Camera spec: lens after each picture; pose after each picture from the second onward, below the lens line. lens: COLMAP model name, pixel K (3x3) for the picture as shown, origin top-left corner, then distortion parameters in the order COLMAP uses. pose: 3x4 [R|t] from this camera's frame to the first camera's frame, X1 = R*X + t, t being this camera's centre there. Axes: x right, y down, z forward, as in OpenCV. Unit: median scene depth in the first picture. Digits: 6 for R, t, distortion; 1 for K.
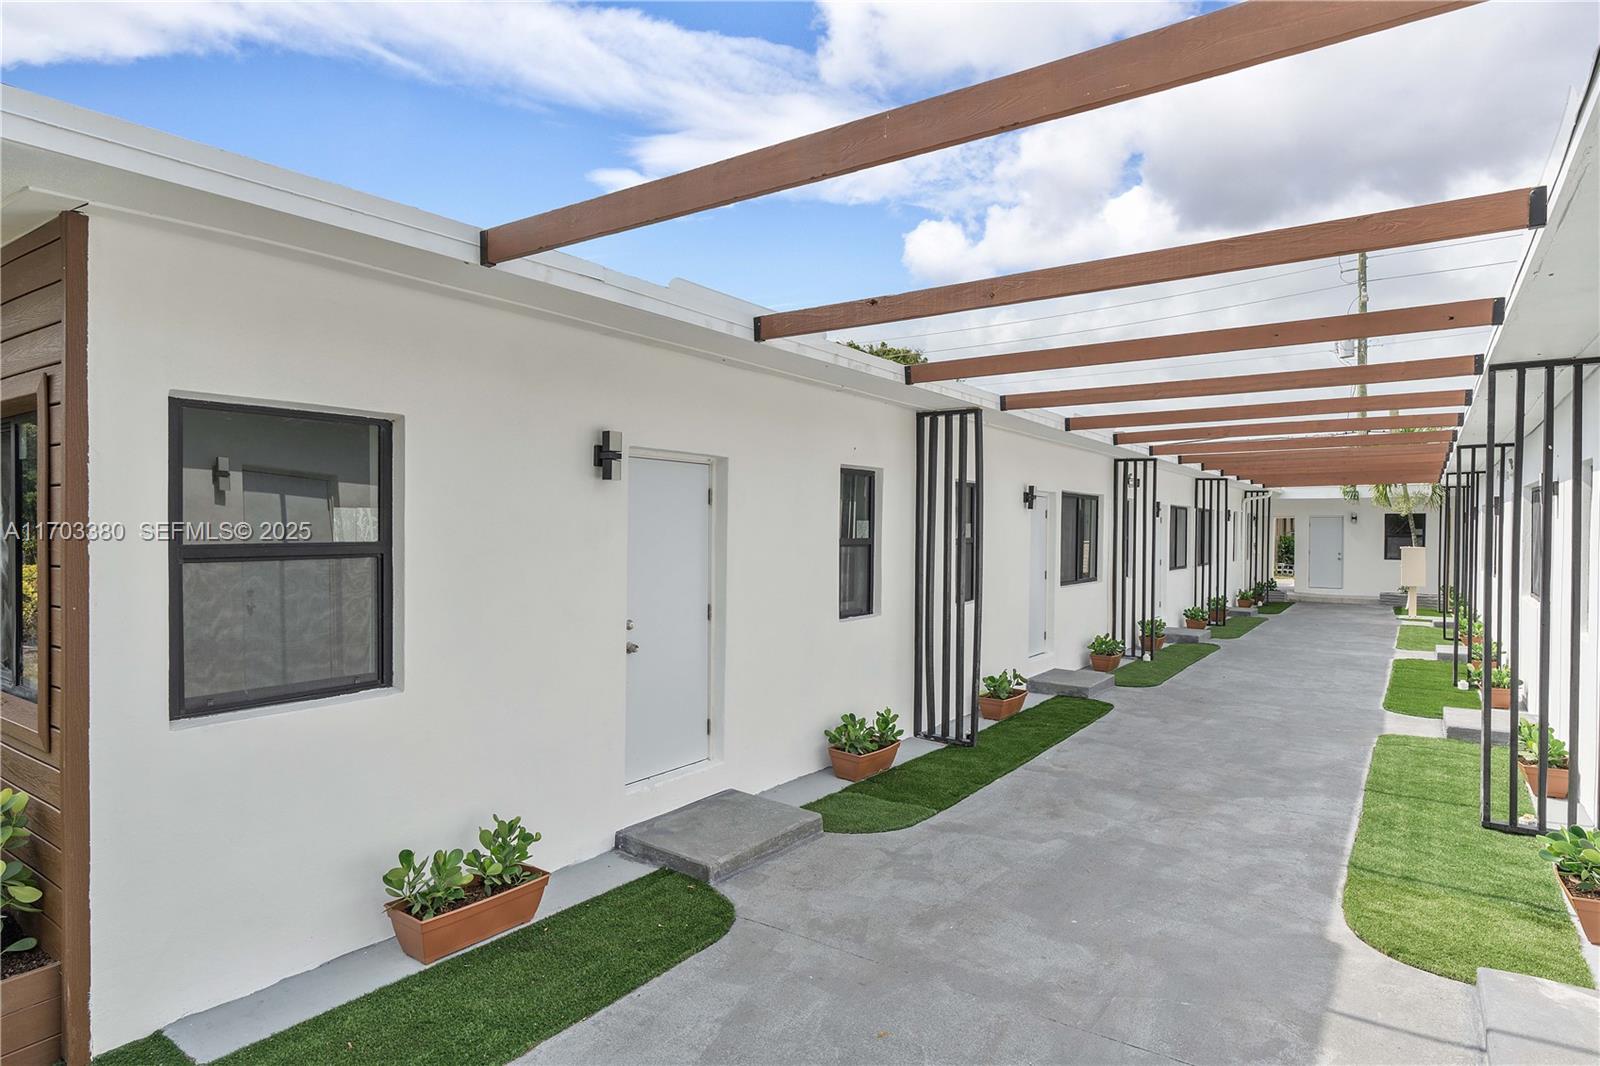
lens RADIAL K [[884.2, 0, 805.3], [0, 884.2, 537.7], [0, 0, 1]] dist [-0.003988, 0.003589]
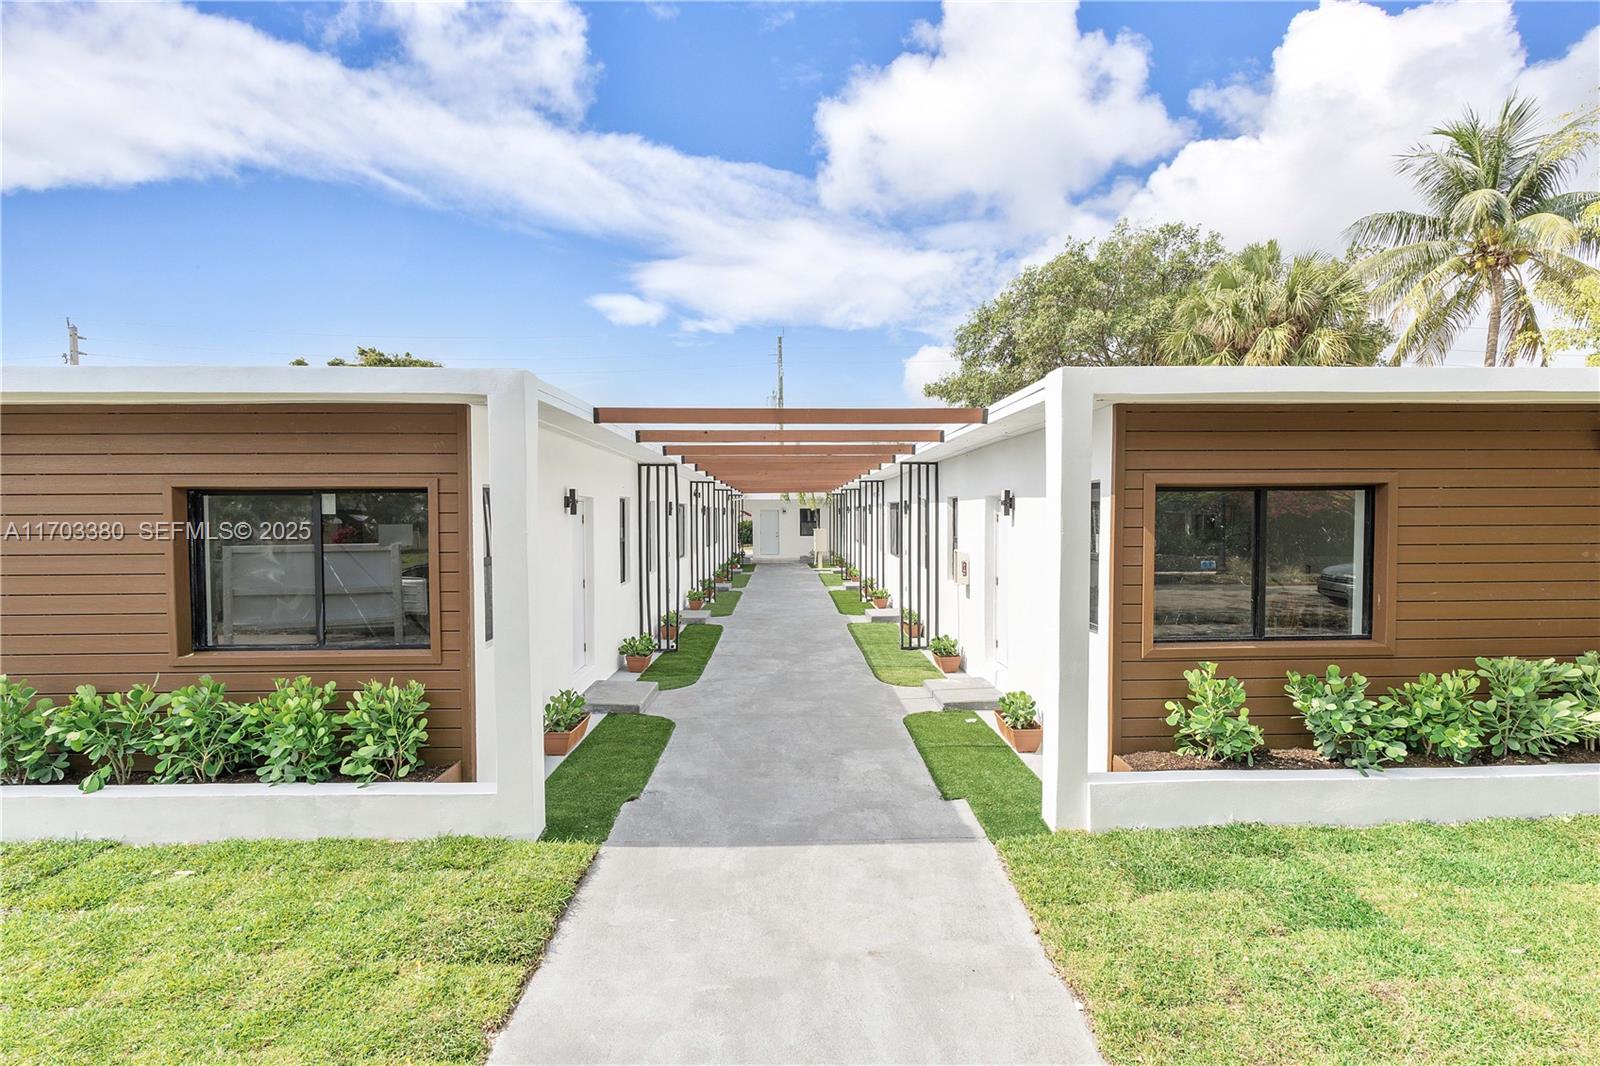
lens RADIAL K [[721.2, 0, 800.0], [0, 721.2, 533.0], [0, 0, 1]] dist [-0.008674, 0.001262]
pose [[0.808508, -0.026203, 0.587901, -0.606055], [0.016776, 0.999628, 0.021483, -0.042281], [-0.588246, -0.007506, 0.808647, -0.436784]]
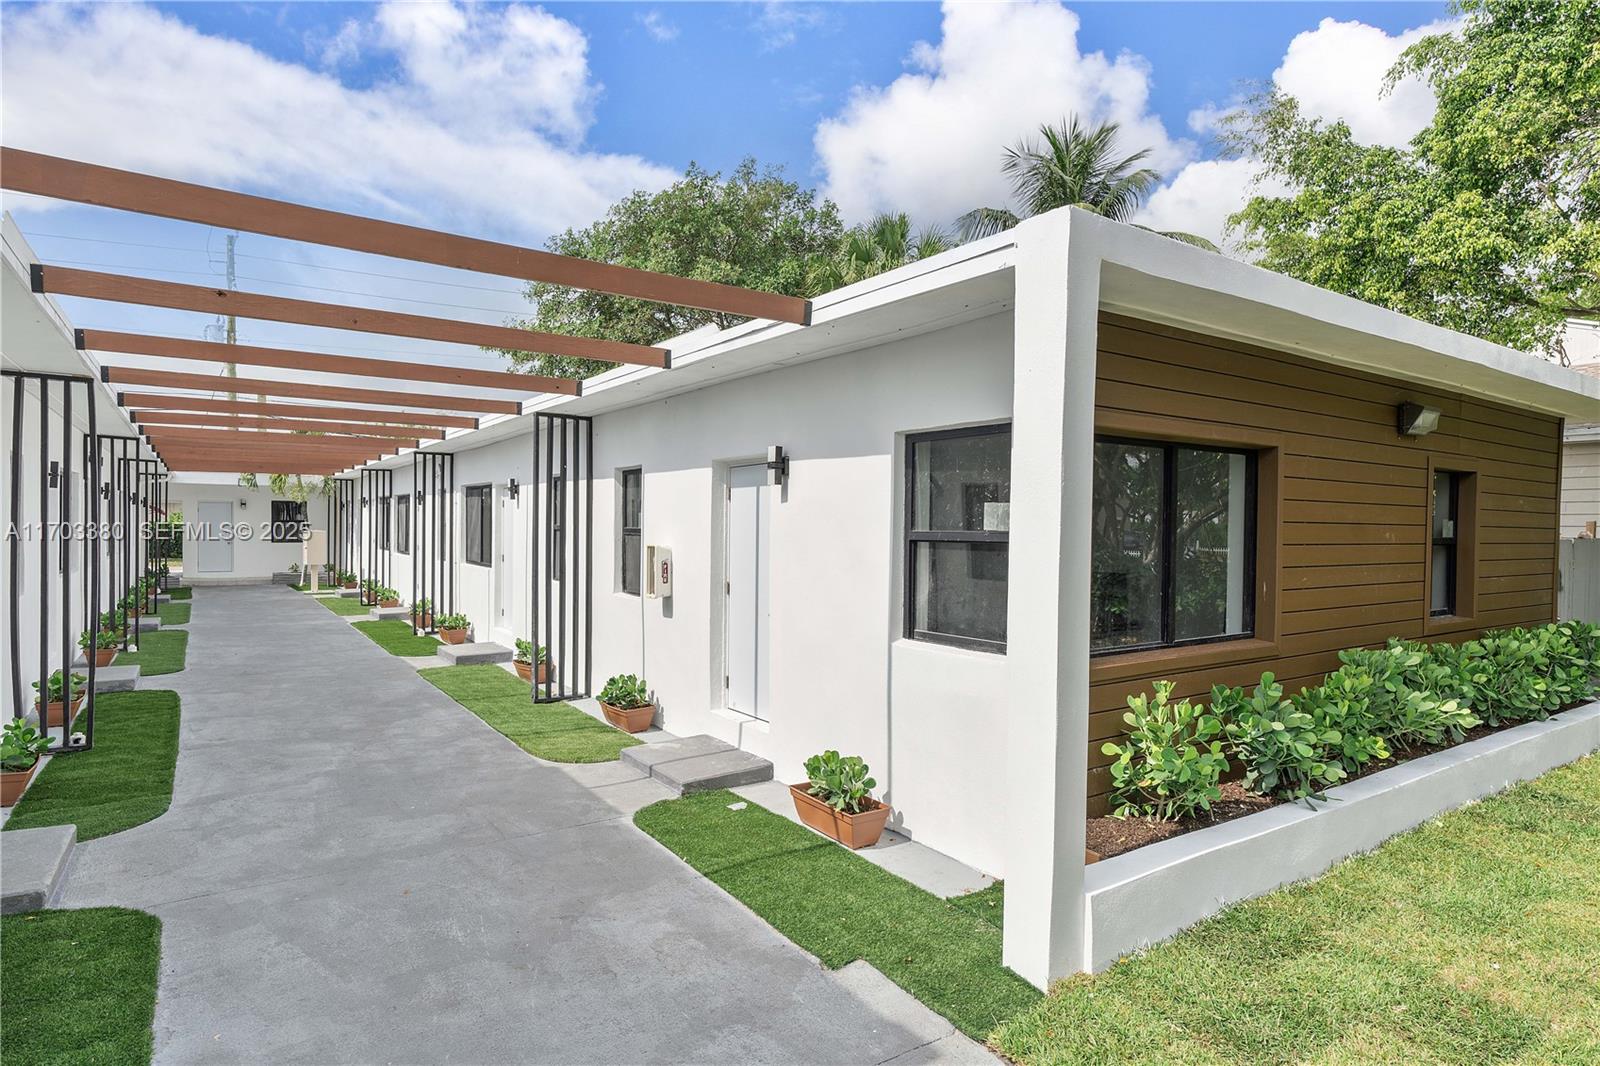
lens RADIAL K [[884.2, 0, 805.3], [0, 884.2, 537.7], [0, 0, 1]] dist [-0.003988, 0.003589]
pose [[0.357307, -0.015501, 0.933858, -0.511573], [0.000668, 0.999866, 0.016341, 0.005111], [-0.933987, -0.005214, 0.357270, -0.017595]]
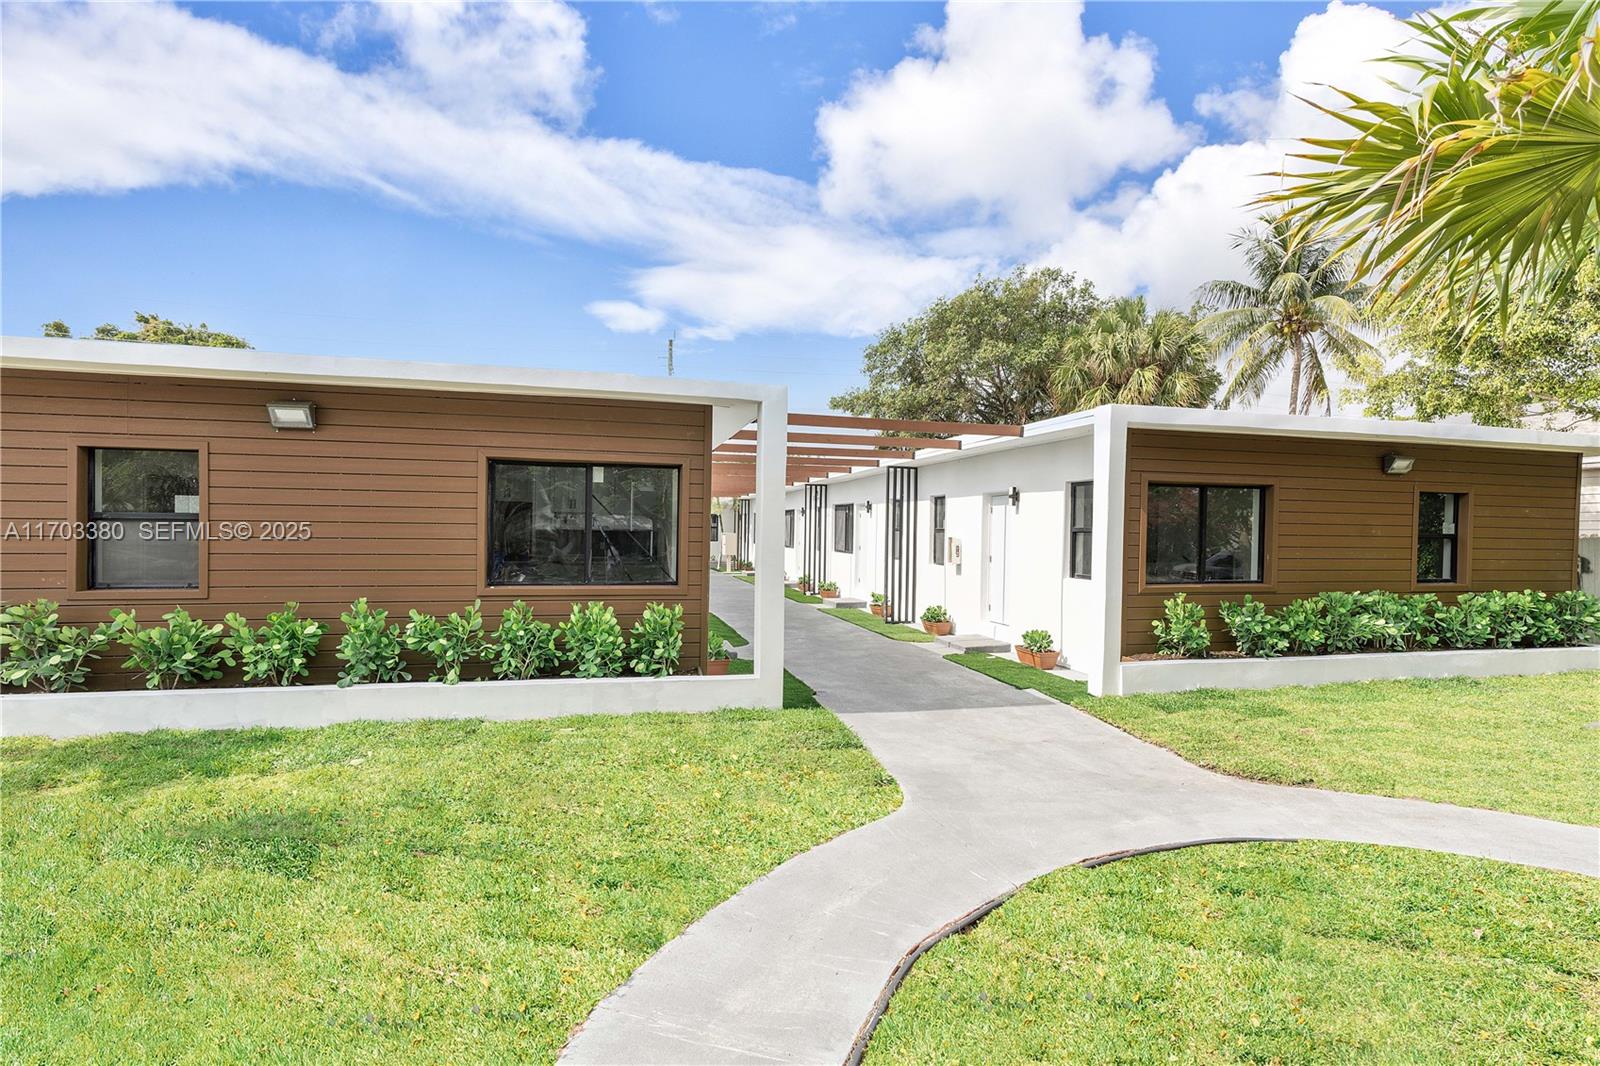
lens RADIAL K [[773.3, 0, 798.9], [0, 773.3, 540.5], [0, 0, 1]] dist [-0.009523, 0.000926]
pose [[0.662435, -0.007143, 0.749085, -1.278553], [-0.002727, 0.999925, 0.011947, 0.022387], [-0.749114, -0.009957, 0.662366, -0.456173]]
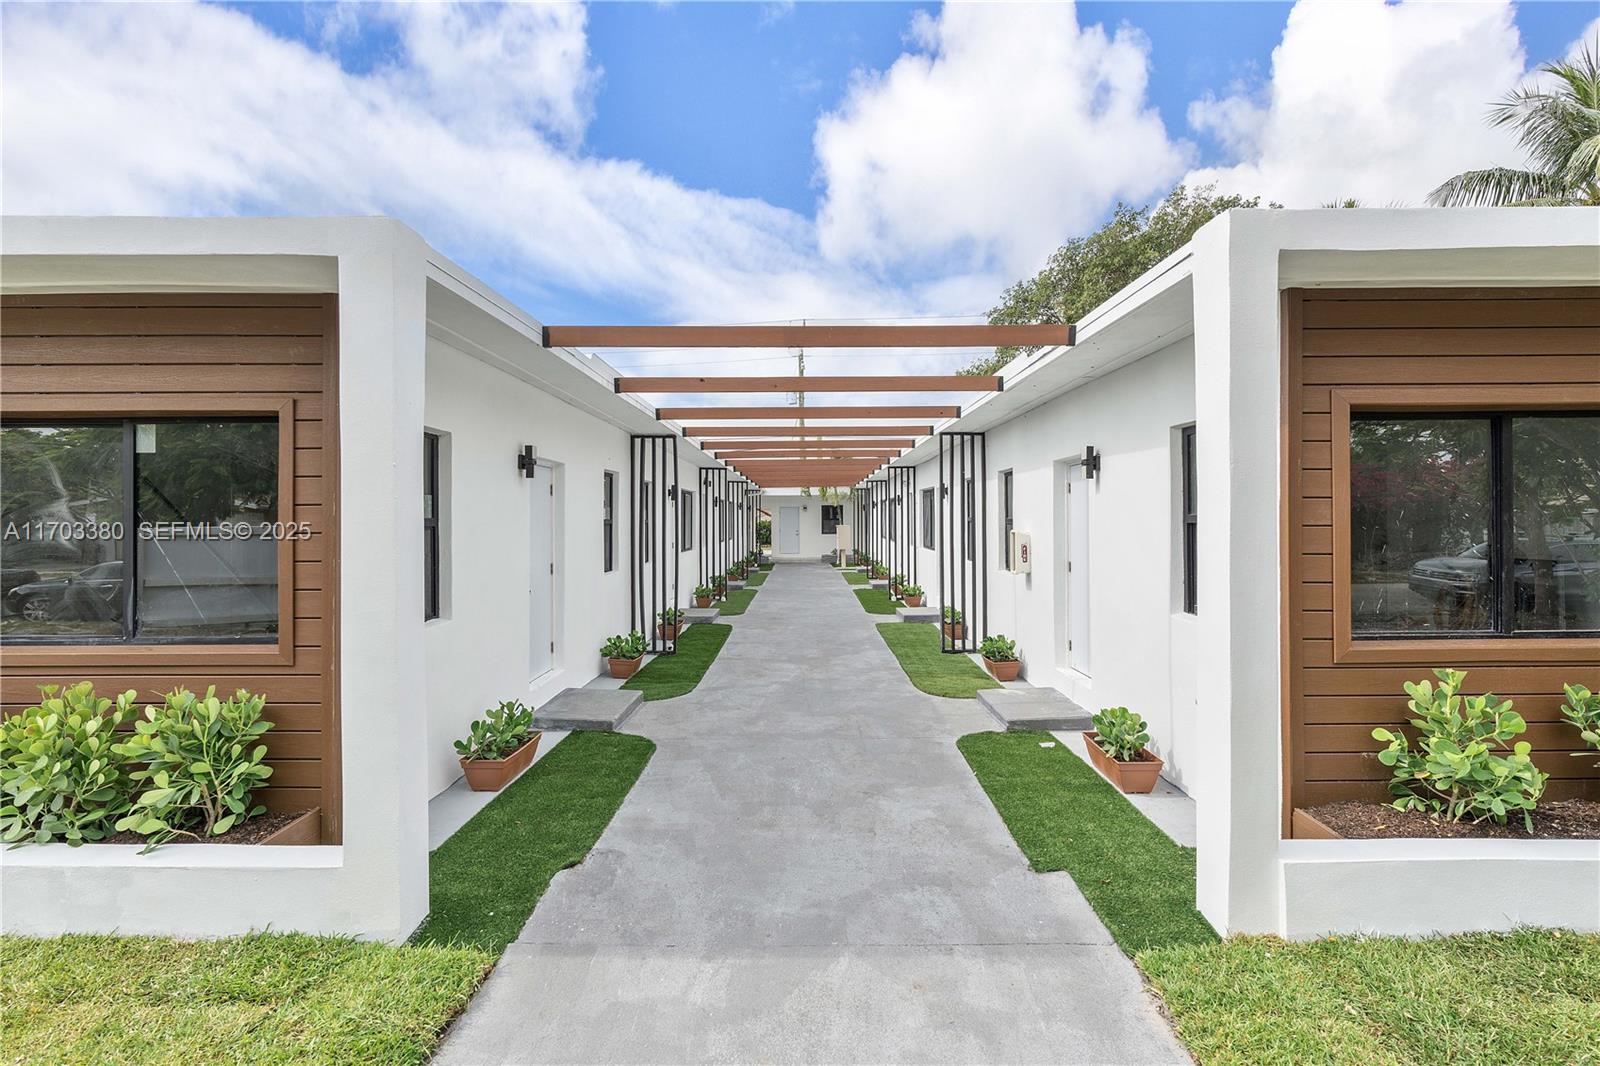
lens RADIAL K [[731.4, 0, 804.8], [0, 731.4, 529.3], [0, 0, 1]] dist [-0.000517, 0.000221]
pose [[0.822250, -0.017817, 0.568847, -0.440705], [0.015875, 0.999839, 0.008369, 0.019002], [-0.568905, 0.002149, 0.822400, -0.211818]]
